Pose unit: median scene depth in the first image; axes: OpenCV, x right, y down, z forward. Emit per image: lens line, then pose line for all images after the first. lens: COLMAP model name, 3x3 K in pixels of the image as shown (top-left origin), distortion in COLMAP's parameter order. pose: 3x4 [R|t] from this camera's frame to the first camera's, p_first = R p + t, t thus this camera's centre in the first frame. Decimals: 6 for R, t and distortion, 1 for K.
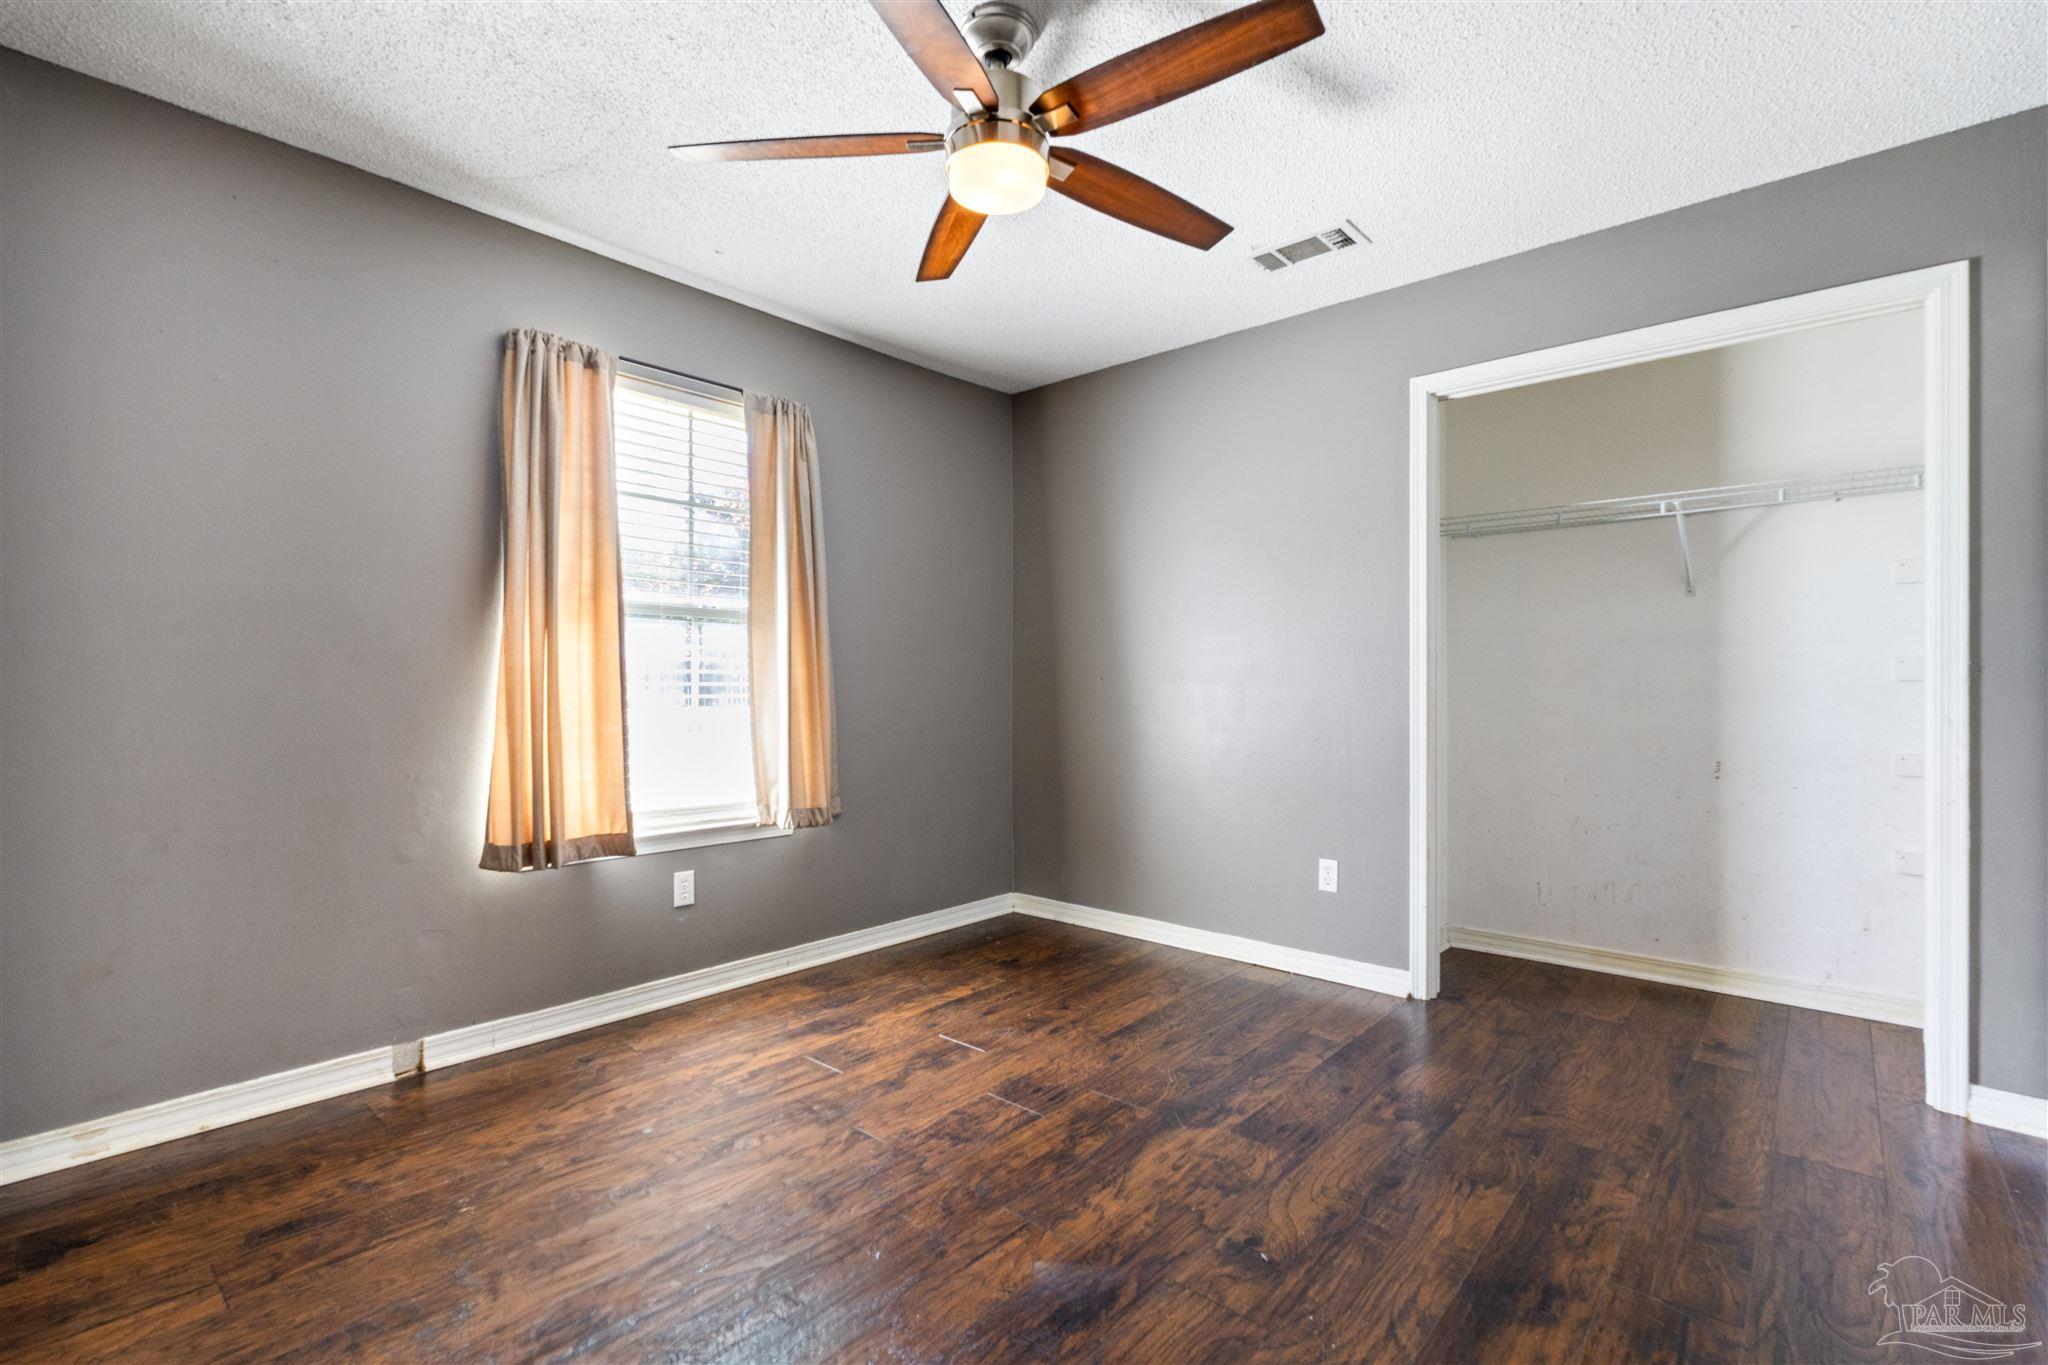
lens RADIAL K [[914.6, 0, 1024.0], [0, 914.6, 682.5], [0, 0, 1]] dist [-0.000817, -0.000149]
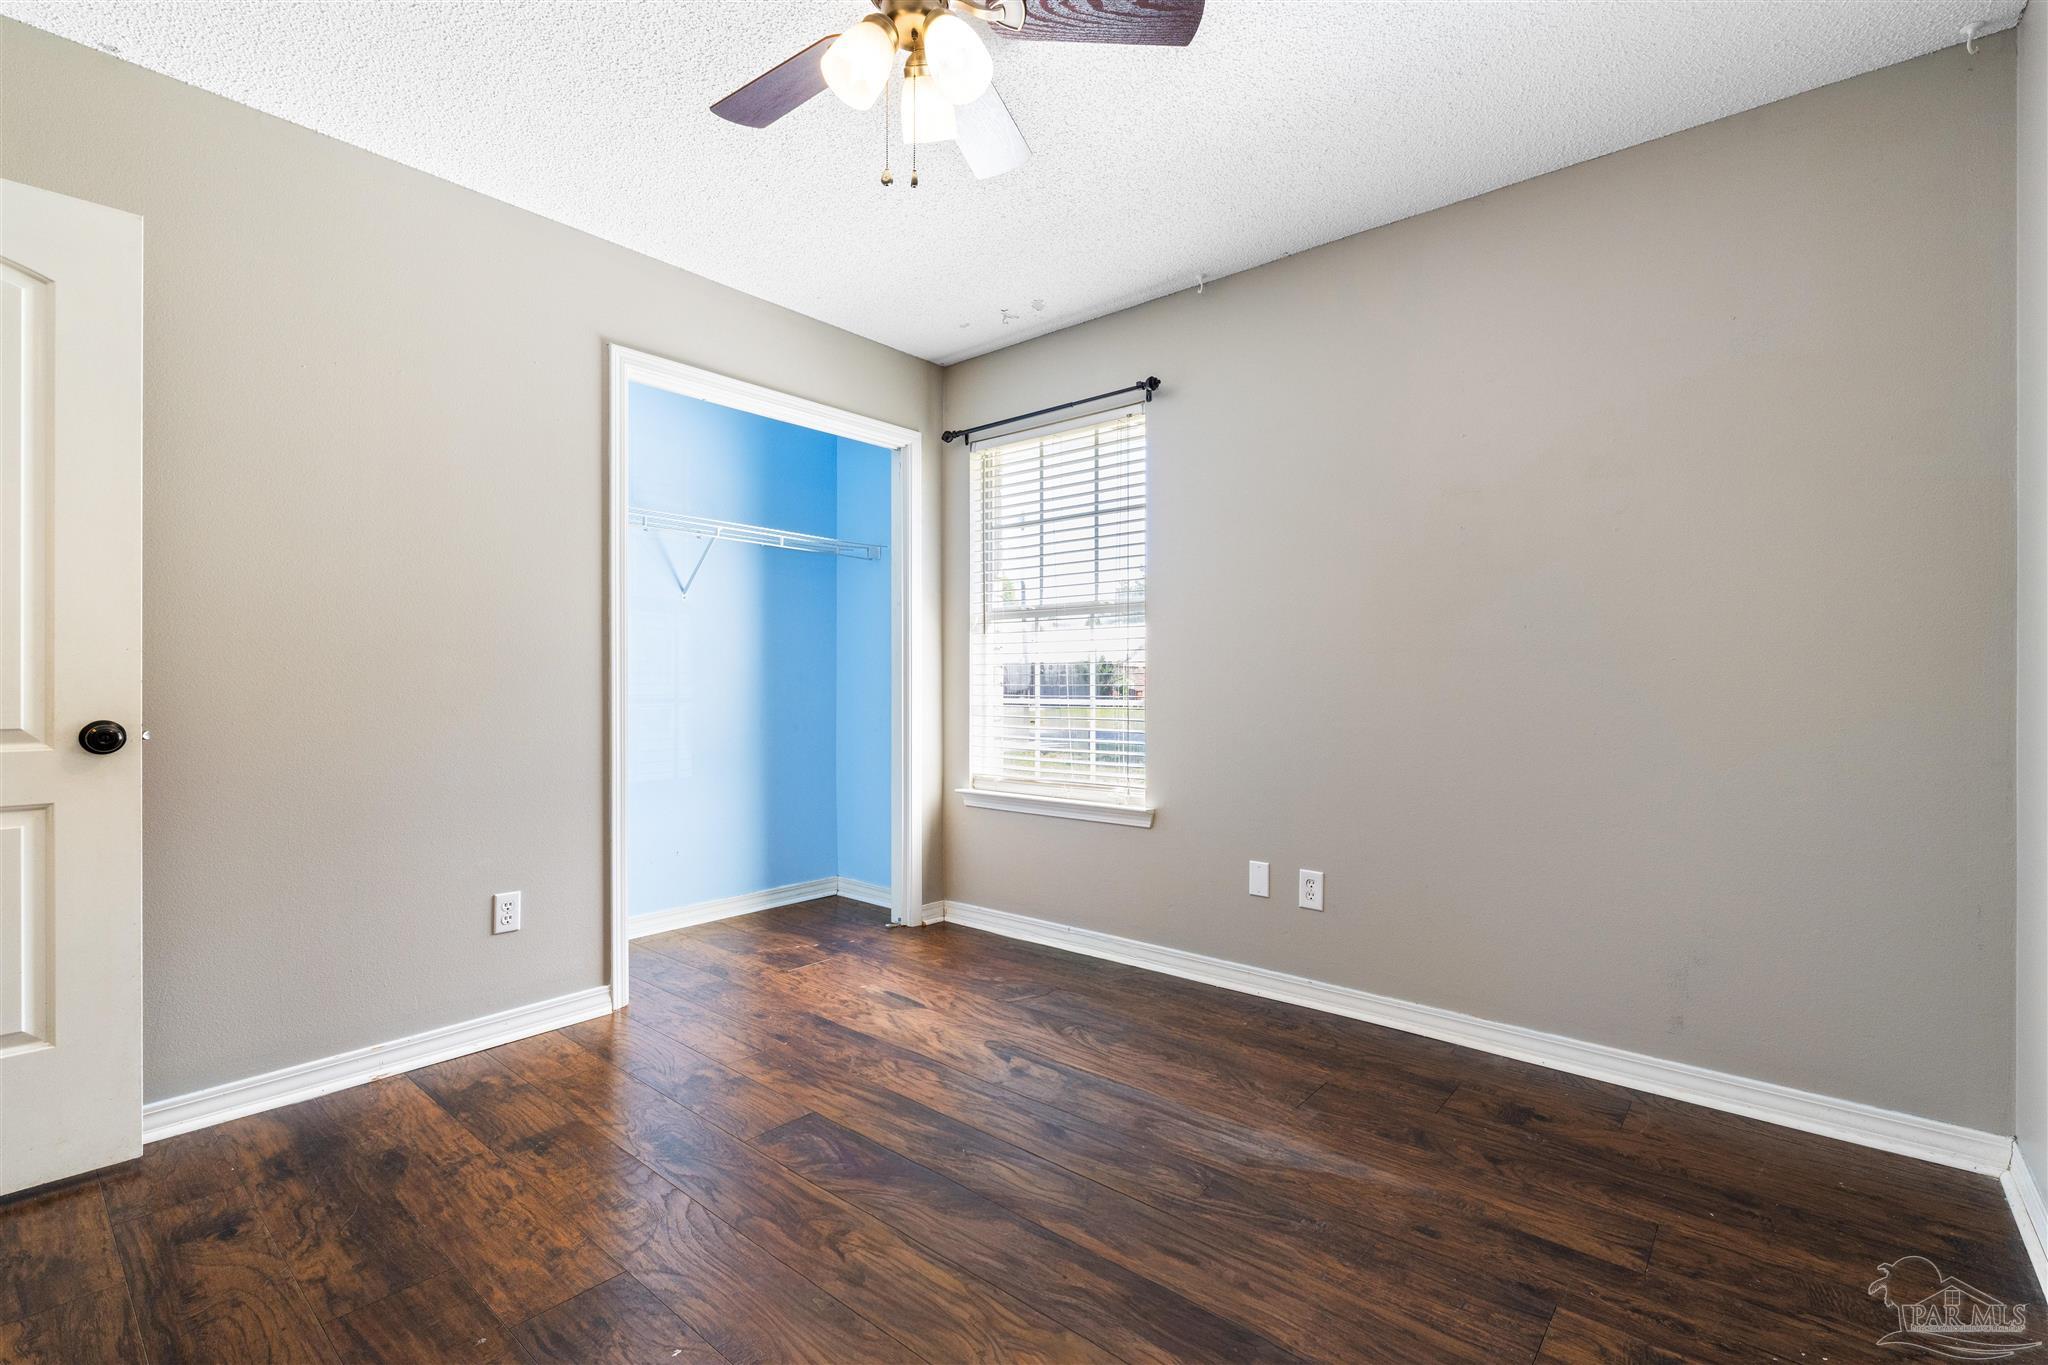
lens RADIAL K [[971.3, 0, 1024.0], [0, 971.3, 682.5], [0, 0, 1]] dist [-0.000823, 0.000154]
pose [[-0.014860, -0.001115, -0.999889, 1.012486], [-0.003105, 0.999995, -0.001069, 0.020035], [0.999885, 0.003089, -0.014863, 1.099785]]
